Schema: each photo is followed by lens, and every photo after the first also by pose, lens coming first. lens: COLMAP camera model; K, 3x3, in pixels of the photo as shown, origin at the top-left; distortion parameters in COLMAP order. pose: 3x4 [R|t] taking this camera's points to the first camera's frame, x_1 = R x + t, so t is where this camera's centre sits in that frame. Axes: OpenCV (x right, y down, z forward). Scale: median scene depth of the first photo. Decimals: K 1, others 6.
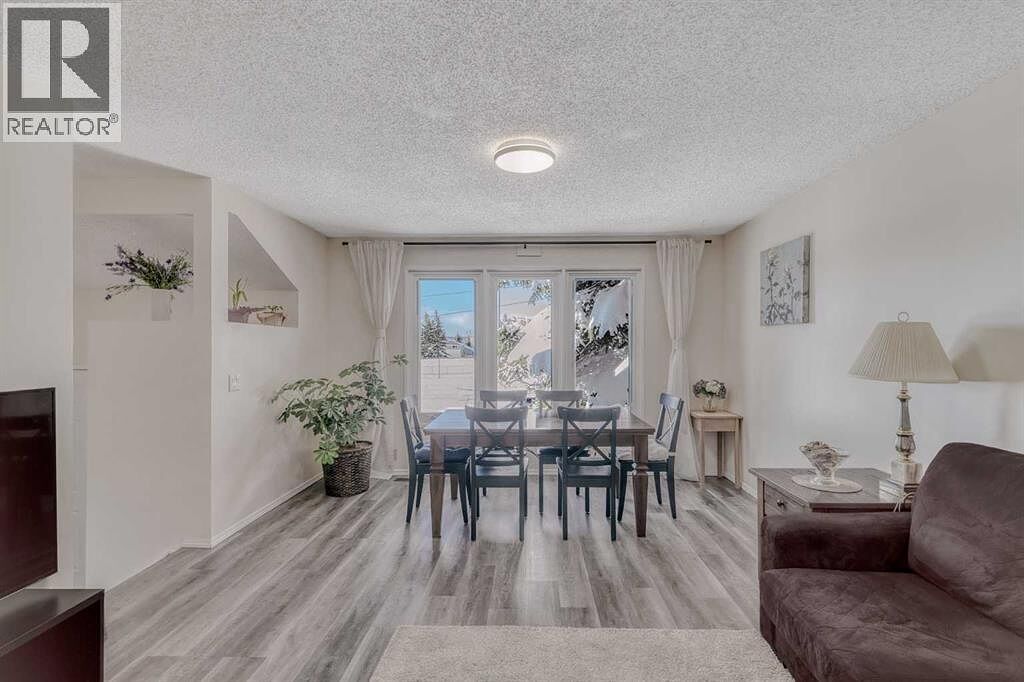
lens RADIAL K [[505.0, 0, 512.0], [0, 505.0, 341.0], [0, 0, 1]] dist [0.000151, -0.001021]
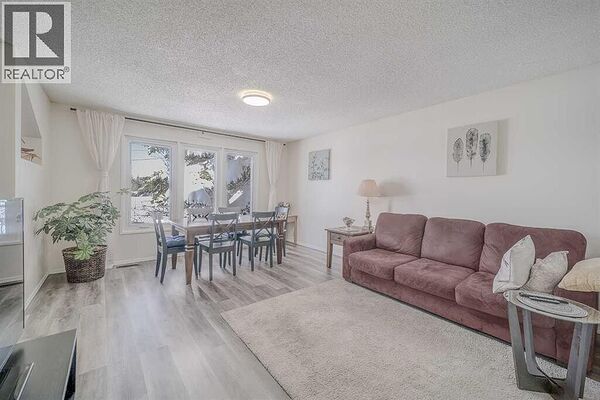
lens RADIAL K [[295.9, 0, 300.0], [0, 295.9, 200.0], [0, 0, 1]] dist [0.000151, -0.001021]
pose [[0.708253, 0.000928, 0.705958, -0.688142], [-0.024506, 0.999429, 0.023273, 0.042335], [-0.705533, -0.033783, 0.707871, -0.072821]]
